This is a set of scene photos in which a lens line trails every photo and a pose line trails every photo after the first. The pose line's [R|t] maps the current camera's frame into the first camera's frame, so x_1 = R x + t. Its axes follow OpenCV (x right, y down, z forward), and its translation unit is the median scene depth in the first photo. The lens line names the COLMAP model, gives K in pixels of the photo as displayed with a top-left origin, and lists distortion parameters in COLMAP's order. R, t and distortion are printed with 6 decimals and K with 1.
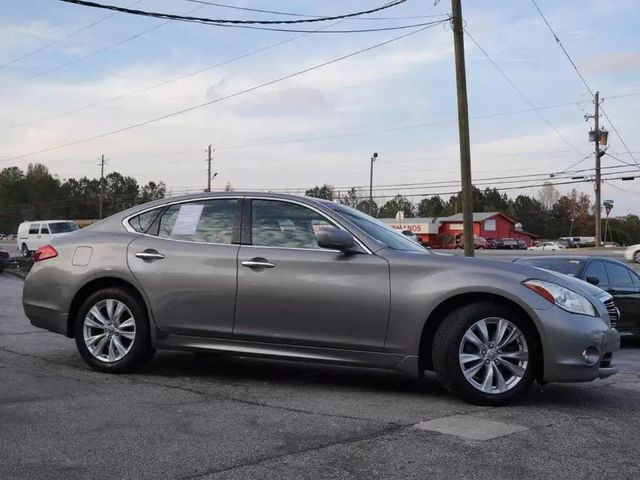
lens RADIAL K [[703.9, 0, 320.0], [0, 703.9, 240.0], [0, 0, 1]] dist [0.003675, 0.035951]
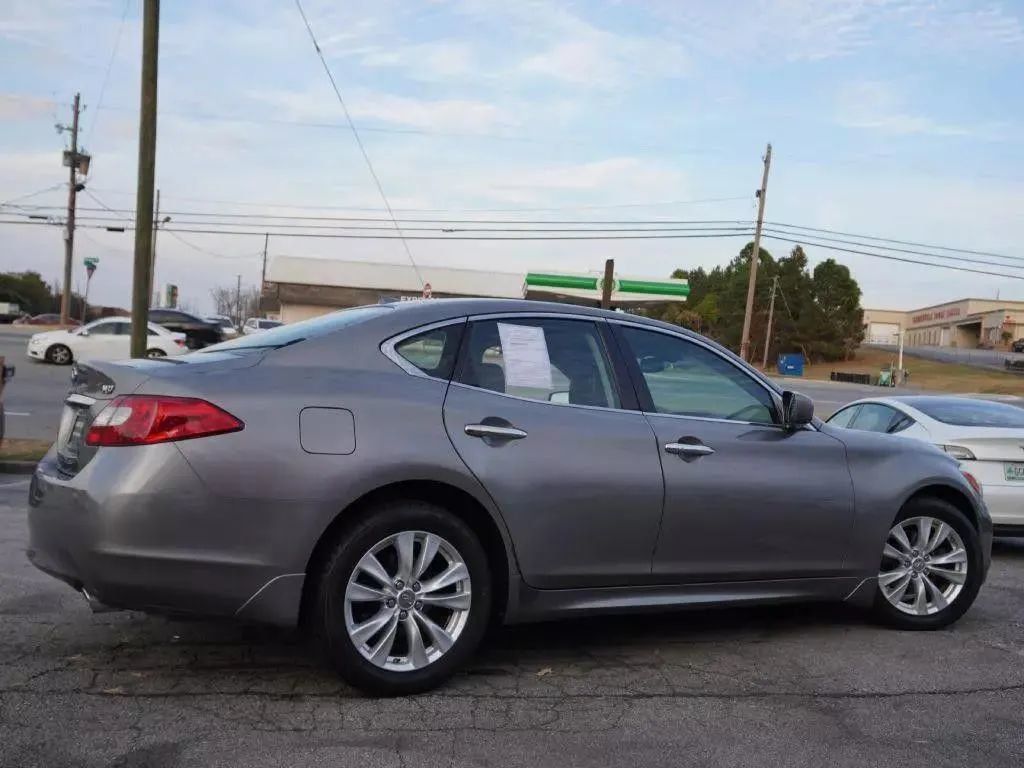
lens RADIAL K [[998.0, 0, 512.0], [0, 998.0, 384.0], [0, 0, 1]] dist [-0.004961, 0.009778]
pose [[0.626522, 0.012654, 0.779301, -0.759036], [-0.072351, 0.996495, 0.041986, -0.038799], [-0.776038, -0.082689, 0.625242, 0.575433]]
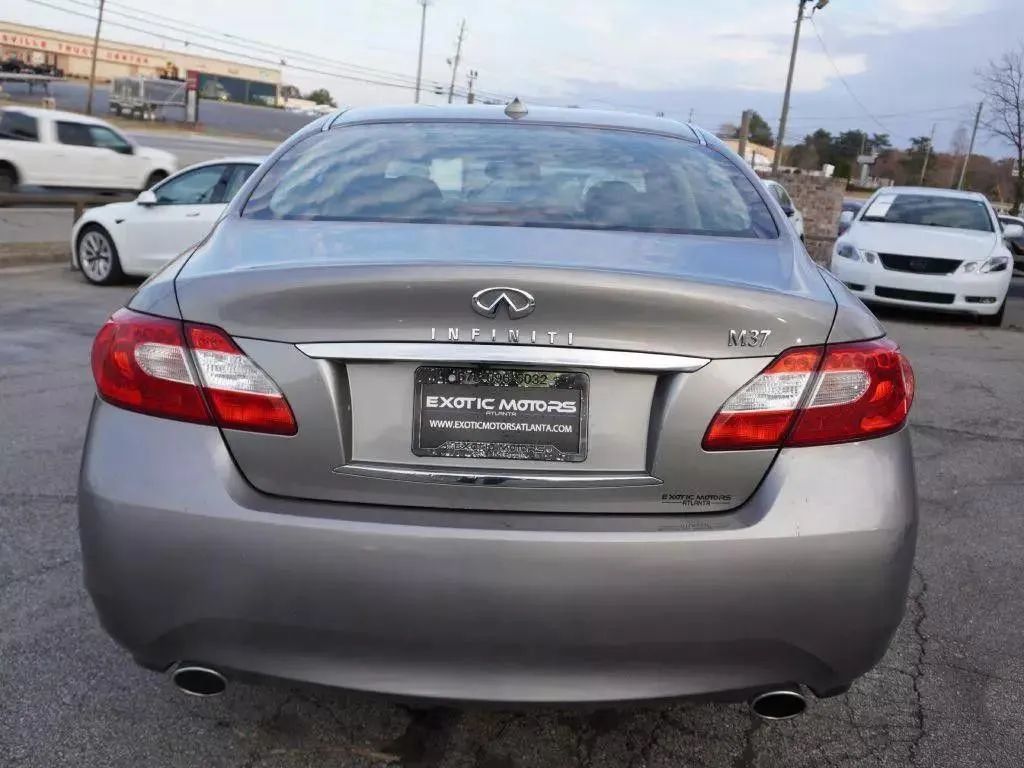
lens RADIAL K [[936.3, 0, 512.0], [0, 936.3, 384.0], [0, 0, 1]] dist [-0.016333, 0.009267]
pose [[-0.333208, -0.257266, 0.907076, -0.683138], [-0.116007, 0.965931, 0.231345, -0.037214], [-0.935690, -0.028141, -0.351700, 1.334042]]
